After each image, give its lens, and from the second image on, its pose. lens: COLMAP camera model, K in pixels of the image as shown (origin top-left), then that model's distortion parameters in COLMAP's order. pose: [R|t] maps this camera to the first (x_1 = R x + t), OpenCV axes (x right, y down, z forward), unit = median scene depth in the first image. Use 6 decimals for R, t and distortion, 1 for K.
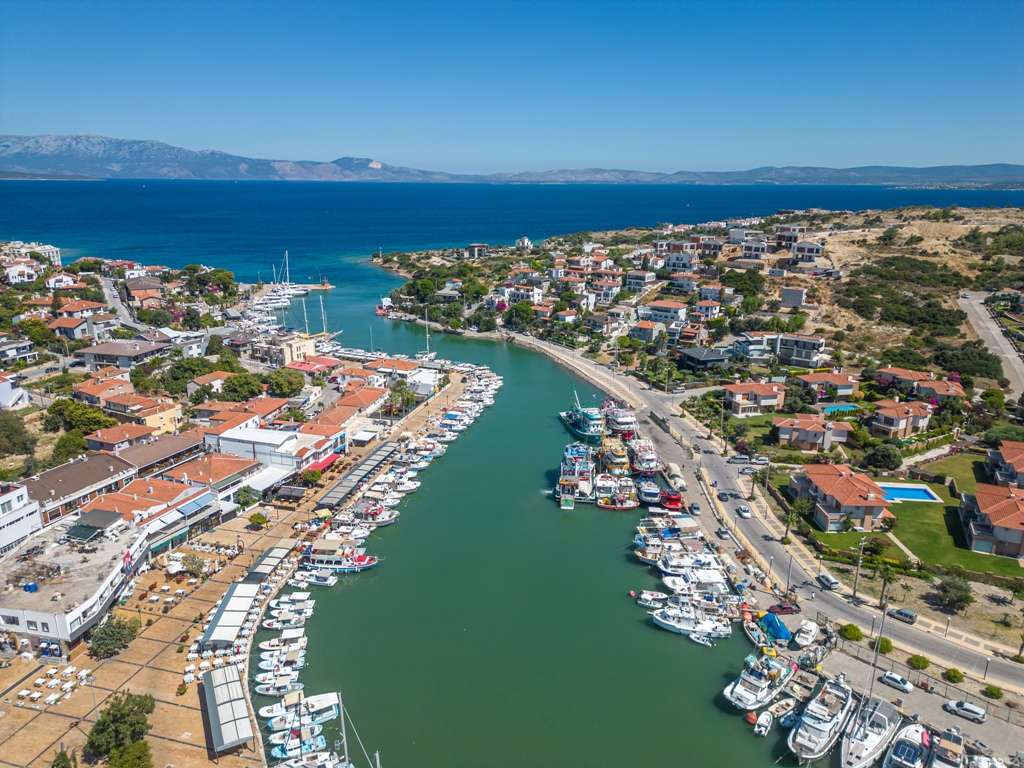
lens RADIAL K [[715.6, 0, 511.0], [0, 715.6, 386.9], [0, 0, 1]] dist [0.072672, -0.067881]
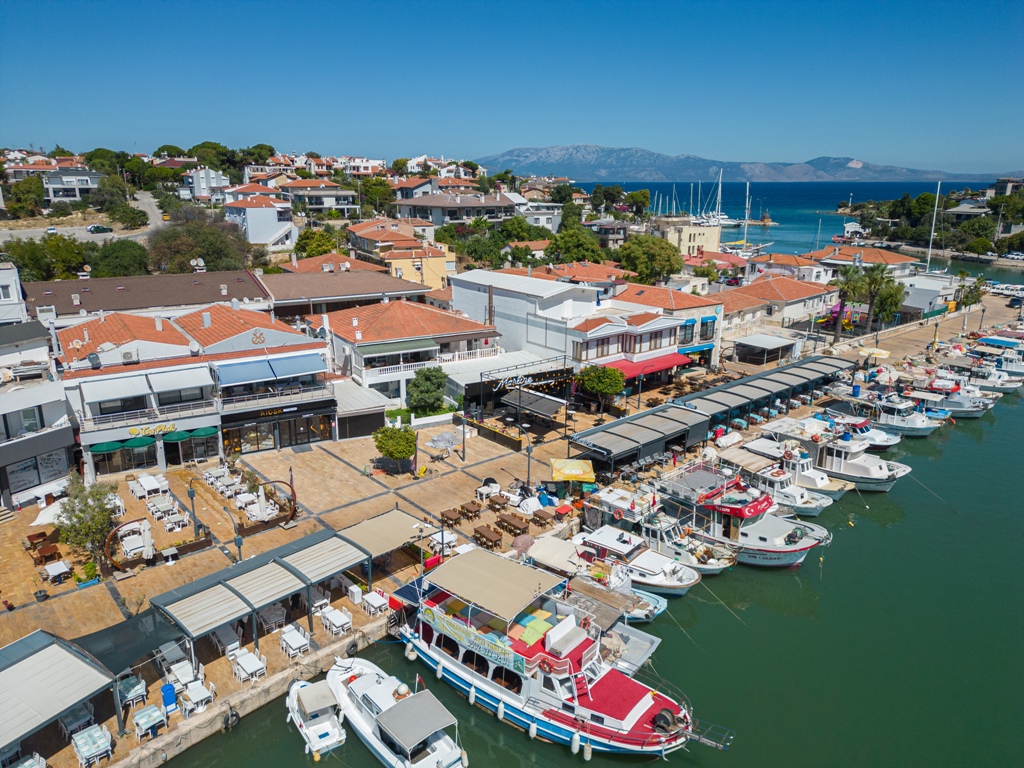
lens RADIAL K [[715.6, 0, 511.0], [0, 715.6, 386.9], [0, 0, 1]] dist [0.072672, -0.067881]
pose [[0.823867, 0.154472, -0.545327, -0.096931], [-0.157297, 0.986664, 0.041847, 0.108260], [0.544519, 0.051302, 0.837178, 0.599332]]
